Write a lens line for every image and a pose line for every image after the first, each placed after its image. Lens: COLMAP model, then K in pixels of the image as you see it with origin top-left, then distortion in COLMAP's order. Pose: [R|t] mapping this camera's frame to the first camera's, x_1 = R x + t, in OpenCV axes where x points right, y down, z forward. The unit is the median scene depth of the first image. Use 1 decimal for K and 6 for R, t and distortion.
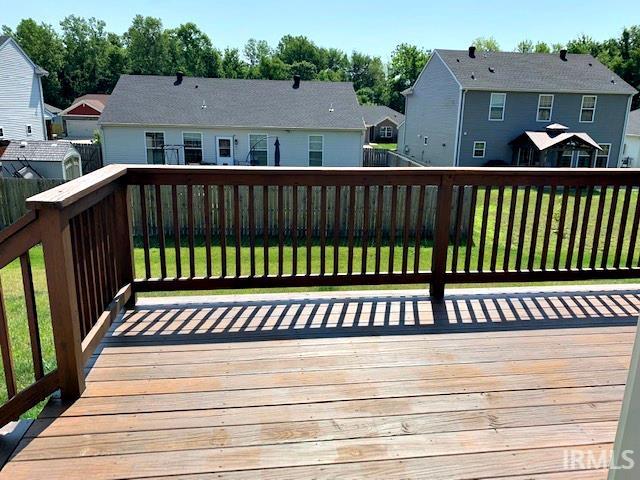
lens RADIAL K [[489.1, 0, 320.0], [0, 489.1, 240.0], [0, 0, 1]] dist [0.000197, -0.009521]
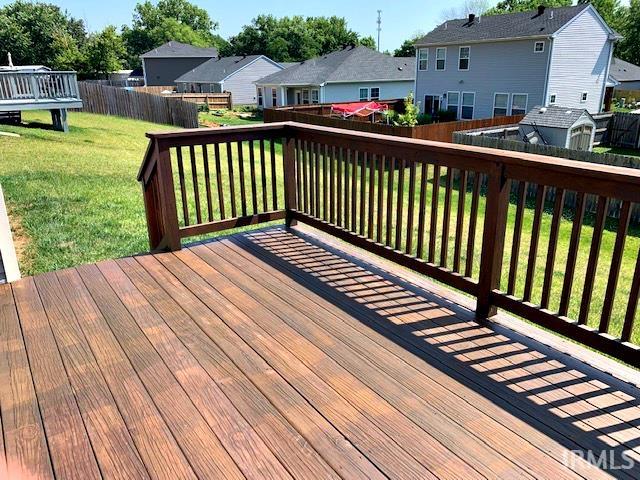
lens RADIAL K [[489.1, 0, 320.0], [0, 489.1, 240.0], [0, 0, 1]] dist [0.000197, -0.009521]
pose [[0.447232, 0.262181, -0.855128, 0.175162], [-0.208298, 0.960315, 0.185492, -0.021489], [0.869825, 0.095164, 0.484095, 0.087772]]
